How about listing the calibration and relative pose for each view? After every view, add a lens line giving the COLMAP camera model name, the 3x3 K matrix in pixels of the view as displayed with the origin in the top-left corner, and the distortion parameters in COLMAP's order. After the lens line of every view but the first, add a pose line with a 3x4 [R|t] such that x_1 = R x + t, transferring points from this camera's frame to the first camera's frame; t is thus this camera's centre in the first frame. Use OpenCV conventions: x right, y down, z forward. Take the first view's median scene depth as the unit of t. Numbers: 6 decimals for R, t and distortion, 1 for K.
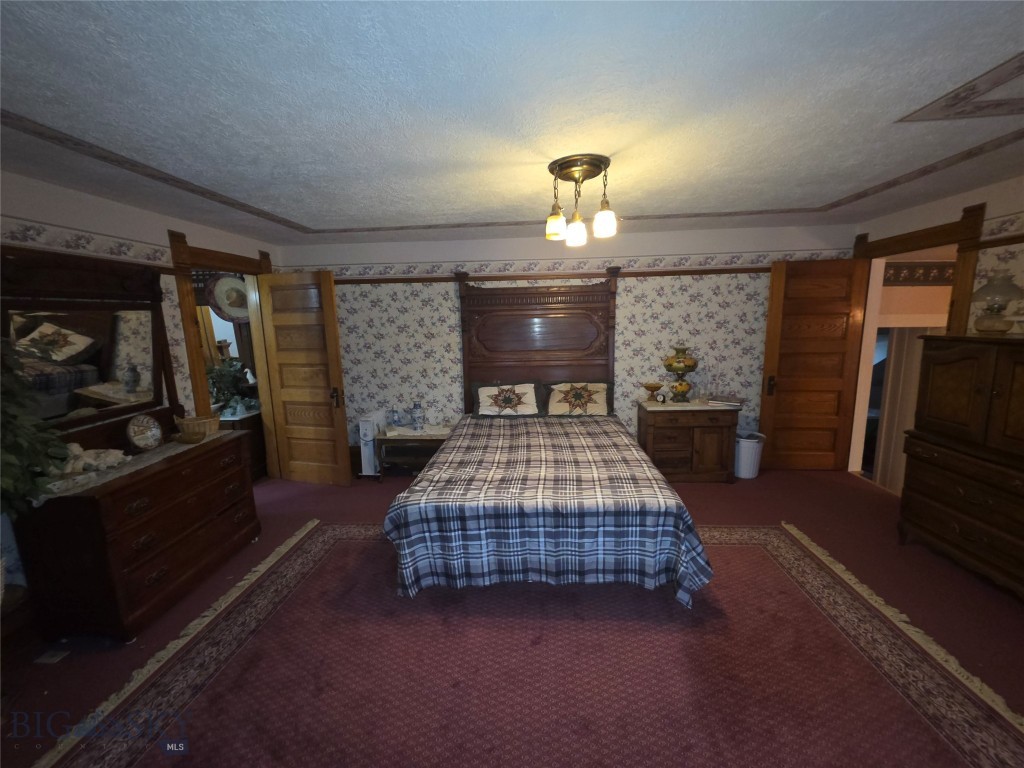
lens RADIAL K [[407.6, 0, 516.6], [0, 407.6, 381.3], [0, 0, 1]] dist [0.006676, -0.001598]
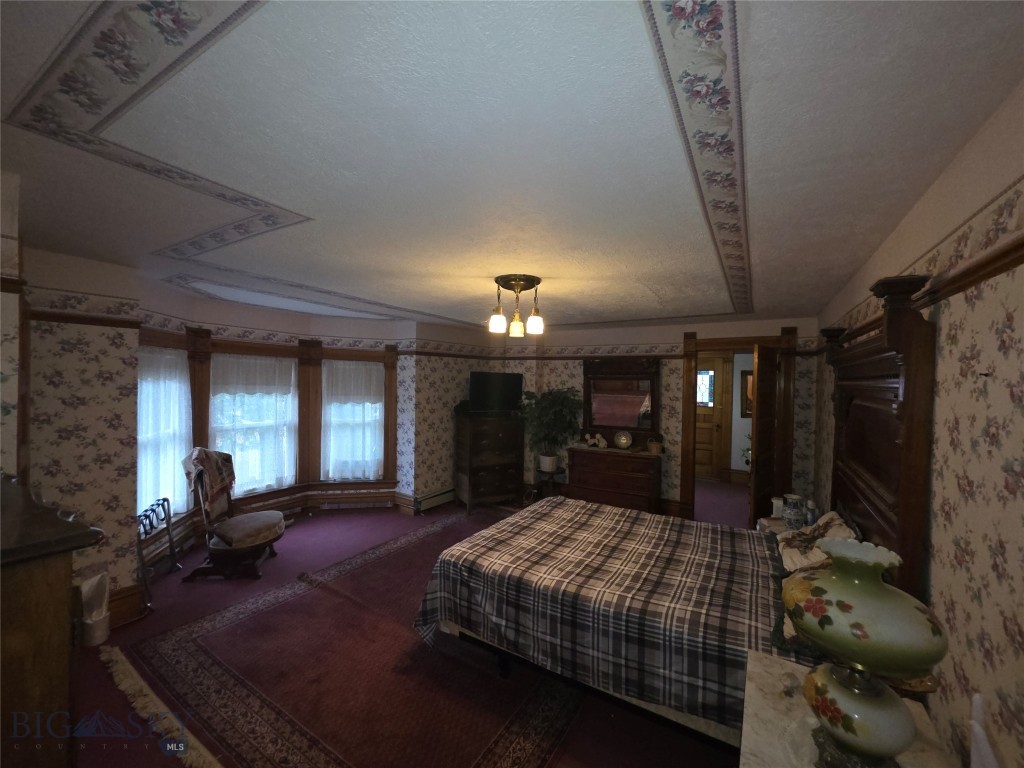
lens RADIAL K [[407.6, 0, 516.0], [0, 407.6, 383.8], [0, 0, 1]] dist [0.006676, -0.001598]
pose [[-0.457580, 0.025273, -0.888809, 0.954987], [-0.155042, 0.982015, 0.107743, -0.237994], [0.875547, 0.187104, -0.445432, 1.183291]]
